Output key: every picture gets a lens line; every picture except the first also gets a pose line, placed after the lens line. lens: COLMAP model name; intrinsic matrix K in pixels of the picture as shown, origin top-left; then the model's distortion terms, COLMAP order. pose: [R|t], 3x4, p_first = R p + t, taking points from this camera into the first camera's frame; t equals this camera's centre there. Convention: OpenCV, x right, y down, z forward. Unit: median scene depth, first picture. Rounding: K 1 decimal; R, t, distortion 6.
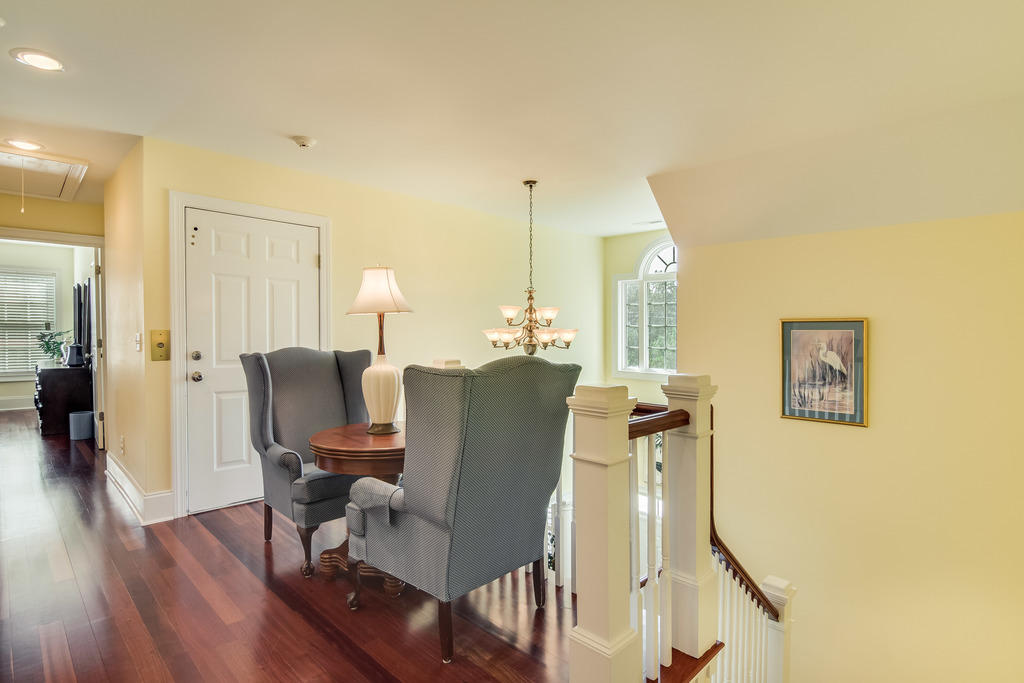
lens RADIAL K [[505.5, 0, 512.0], [0, 505.5, 341.5], [0, 0, 1]] dist [0.000090, -0.000749]
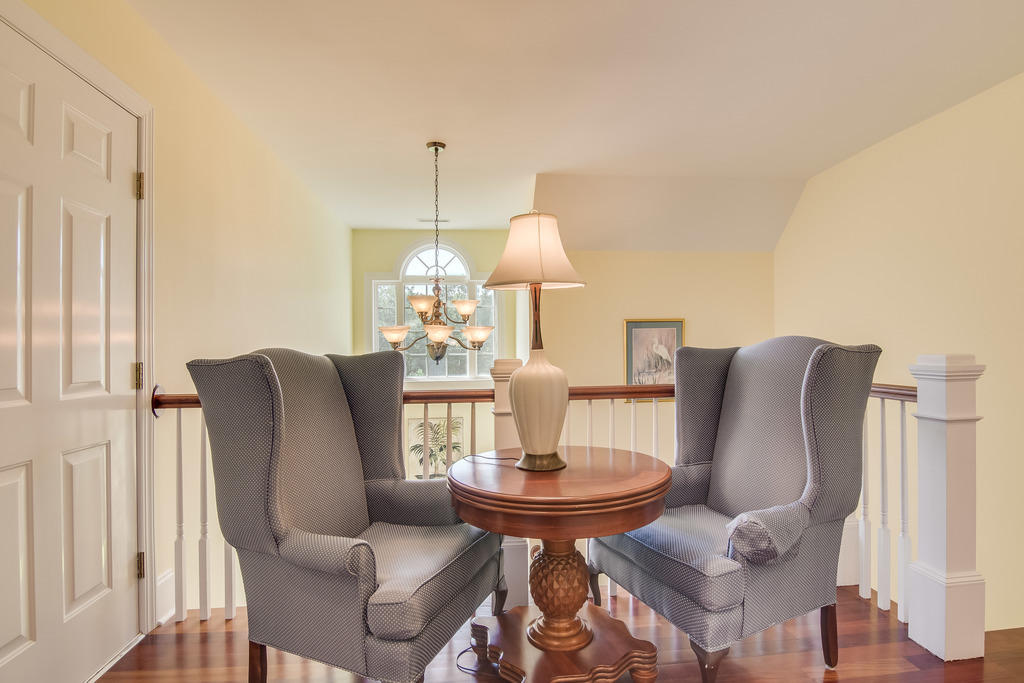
lens RADIAL K [[516.6, 0, 512.0], [0, 516.6, 341.5], [0, 0, 1]] dist [-0.017317, -0.001757]
pose [[0.649570, -0.010119, 0.760234, -0.579975], [0.036290, 0.999184, -0.017708, 0.020041], [-0.759435, 0.039092, 0.649408, 0.438027]]
